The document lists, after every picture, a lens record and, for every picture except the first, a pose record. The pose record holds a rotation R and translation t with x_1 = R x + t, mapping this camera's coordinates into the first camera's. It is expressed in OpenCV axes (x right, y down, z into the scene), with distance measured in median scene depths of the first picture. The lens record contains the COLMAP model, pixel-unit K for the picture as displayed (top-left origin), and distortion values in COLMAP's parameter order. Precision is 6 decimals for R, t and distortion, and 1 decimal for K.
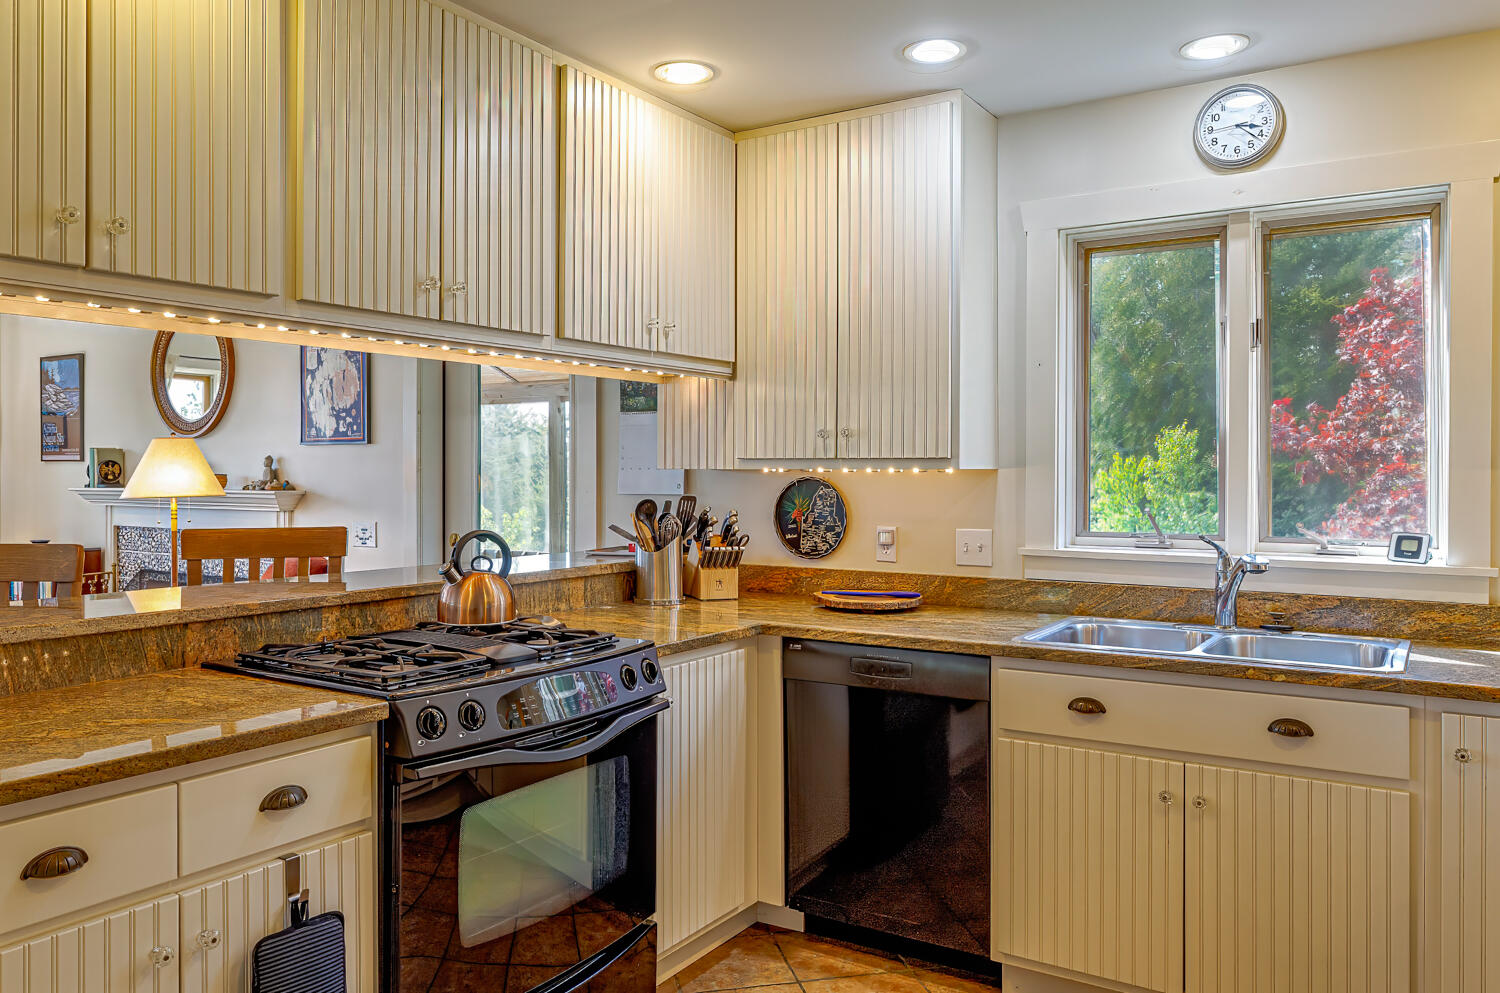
lens RADIAL K [[1105.8, 0, 754.1], [0, 1105.8, 487.8], [0, 0, 1]] dist [-0.000448, -0.002252]
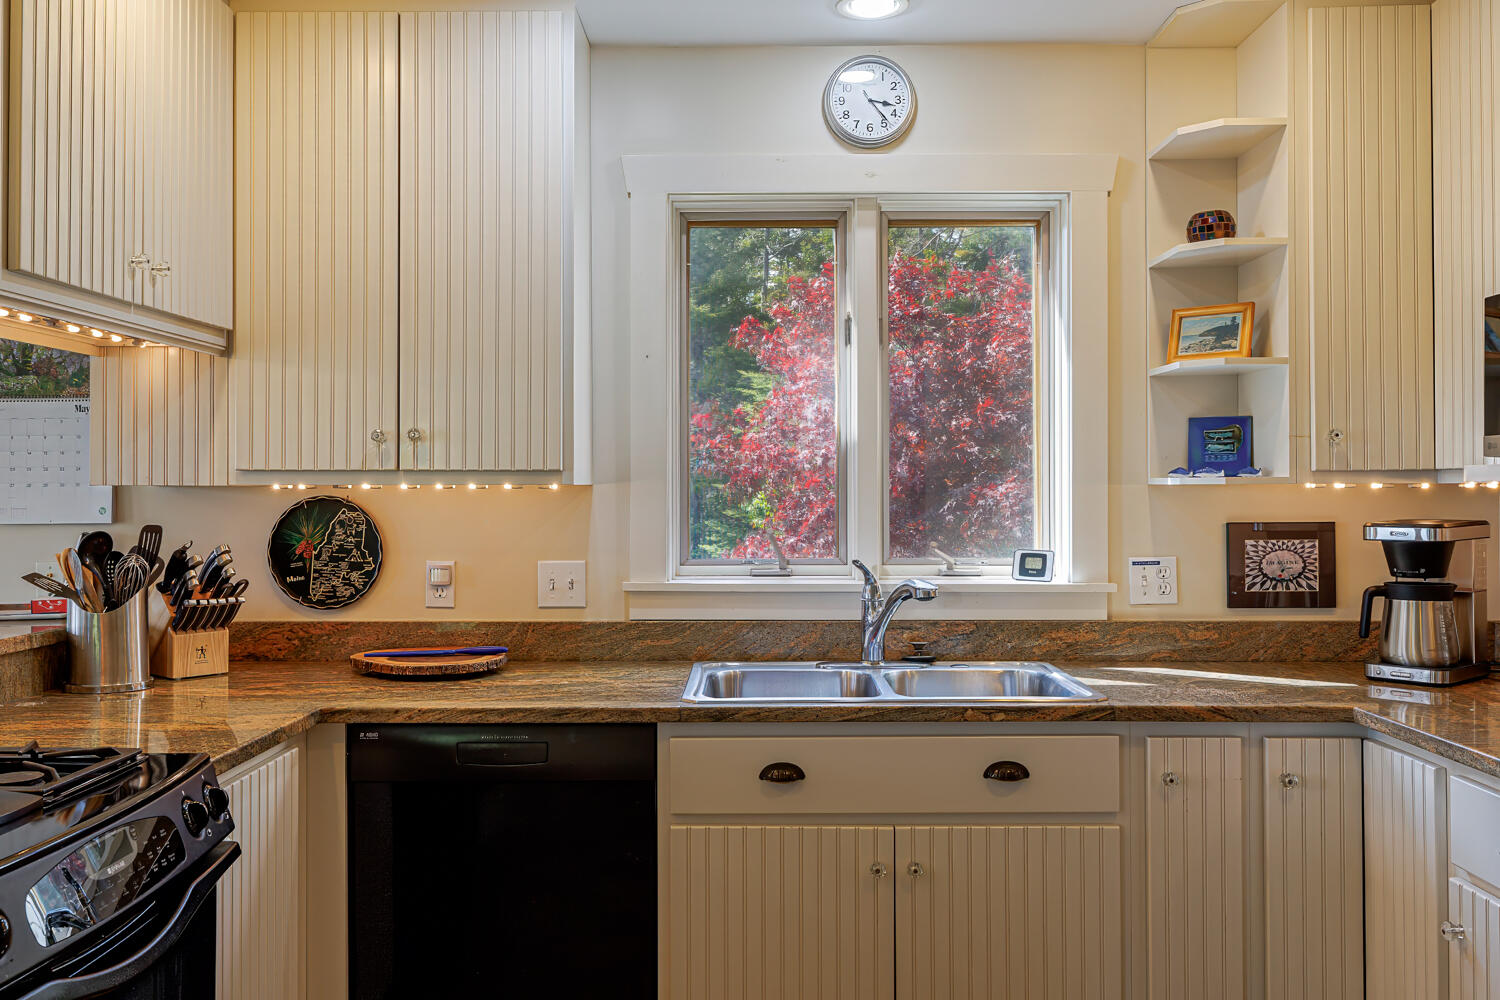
lens RADIAL K [[1270.1, 0, 753.3], [0, 1270.1, 486.9], [0, 0, 1]] dist [0.011191, 0.002420]
pose [[0.847558, -0.002832, 0.530694, -0.181977], [0.010709, 0.999873, -0.011768, -0.003458], [-0.530594, 0.015658, 0.847482, 0.173433]]
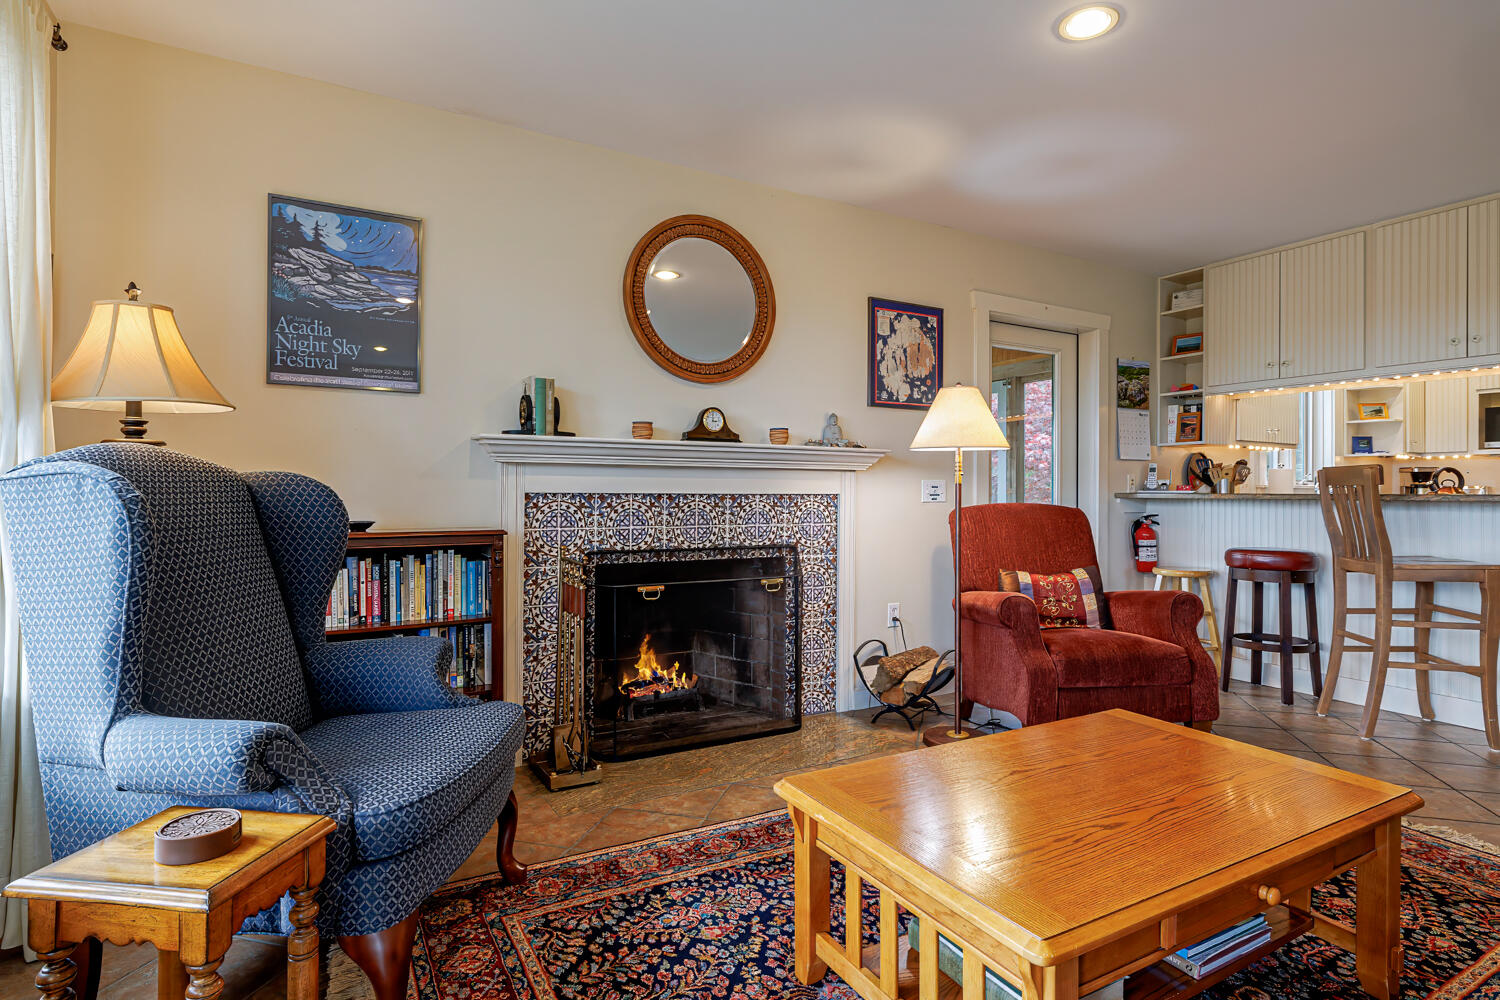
lens RADIAL K [[777.0, 0, 749.7], [0, 777.0, 492.1], [0, 0, 1]] dist [-0.003290, -0.000407]
pose [[0.461423, -0.006368, 0.887157, -1.817063], [0.003905, 0.999979, 0.005147, 0.061357], [-0.887172, 0.001089, 0.461438, 1.258828]]
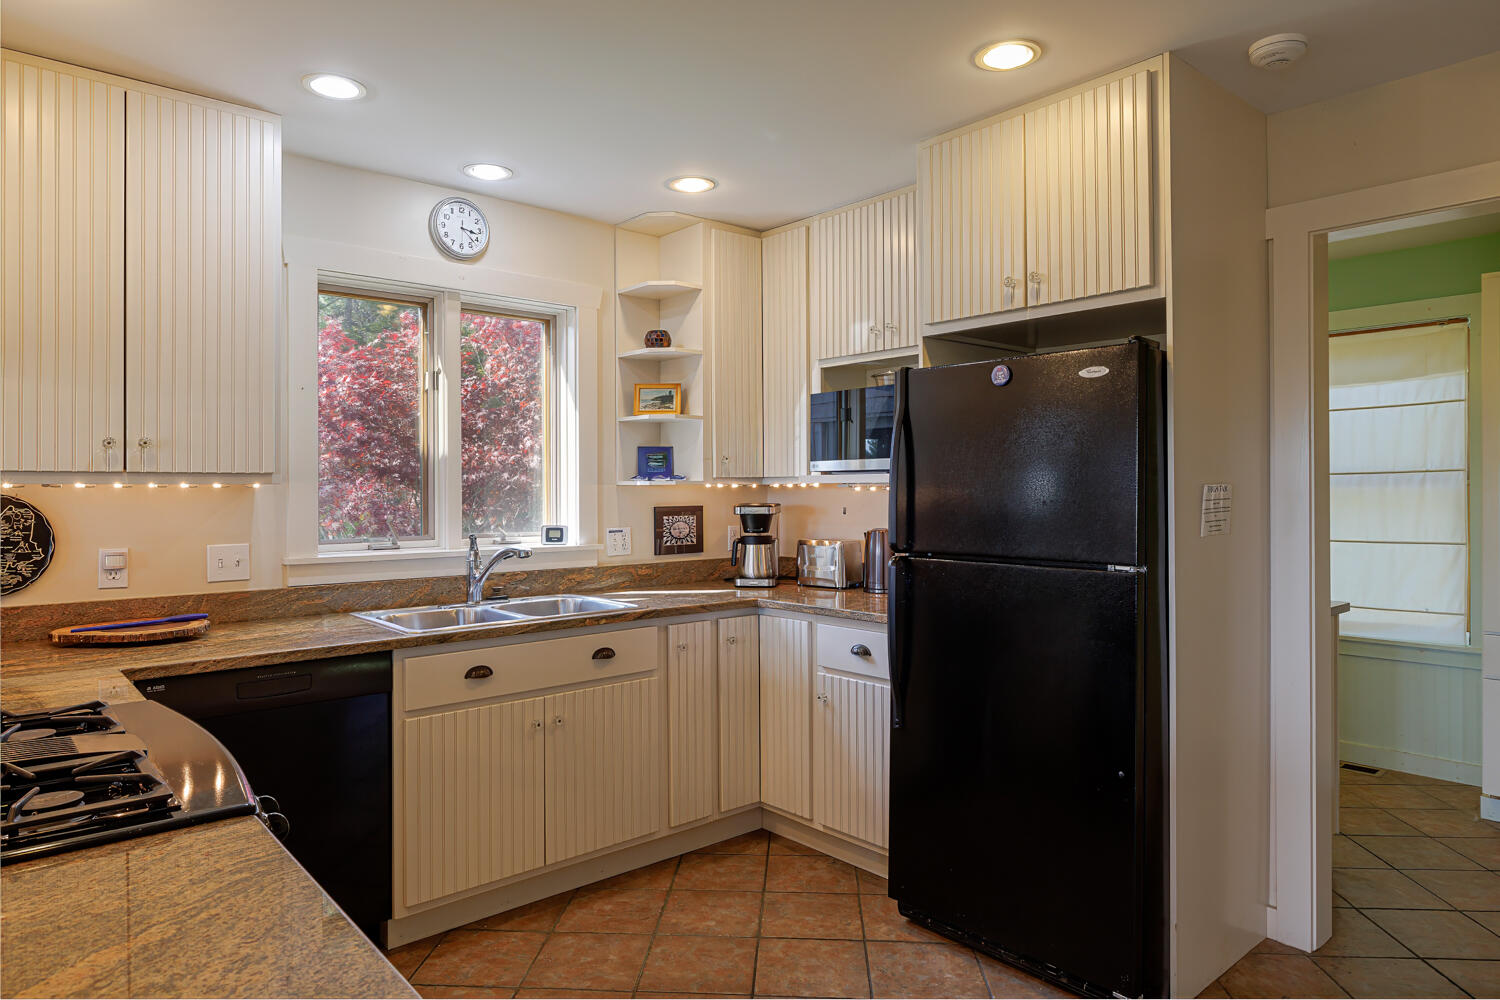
lens RADIAL K [[915.8, 0, 746.0], [0, 915.8, 496.3], [0, 0, 1]] dist [0.005925, 0.001510]
pose [[0.283635, -0.011199, 0.958867, -0.509963], [0.017589, 0.999824, 0.006475, -0.003606], [-0.958771, 0.015030, 0.283782, 0.342534]]
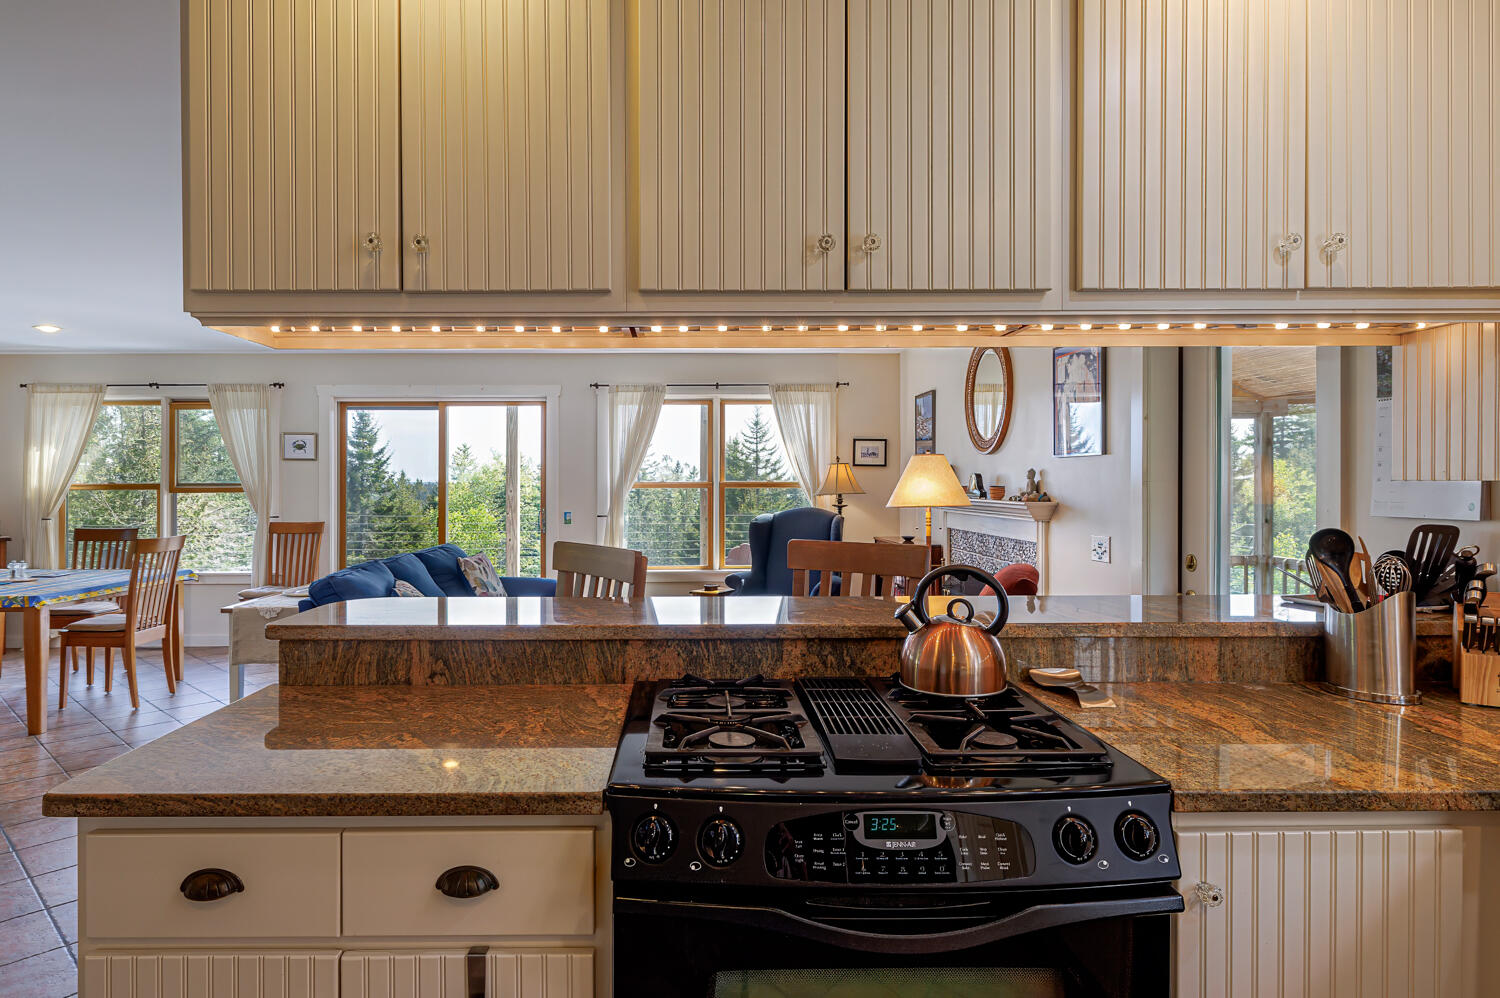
lens RADIAL K [[862.5, 0, 693.2], [0, 862.5, 490.0], [0, 0, 1]] dist [-0.000216, -0.000274]
pose [[0.548705, 0.004593, -0.836004, 0.125323], [-0.008953, 0.999960, -0.000382, -0.009263], [0.835968, 0.007694, 0.548724, 0.463001]]
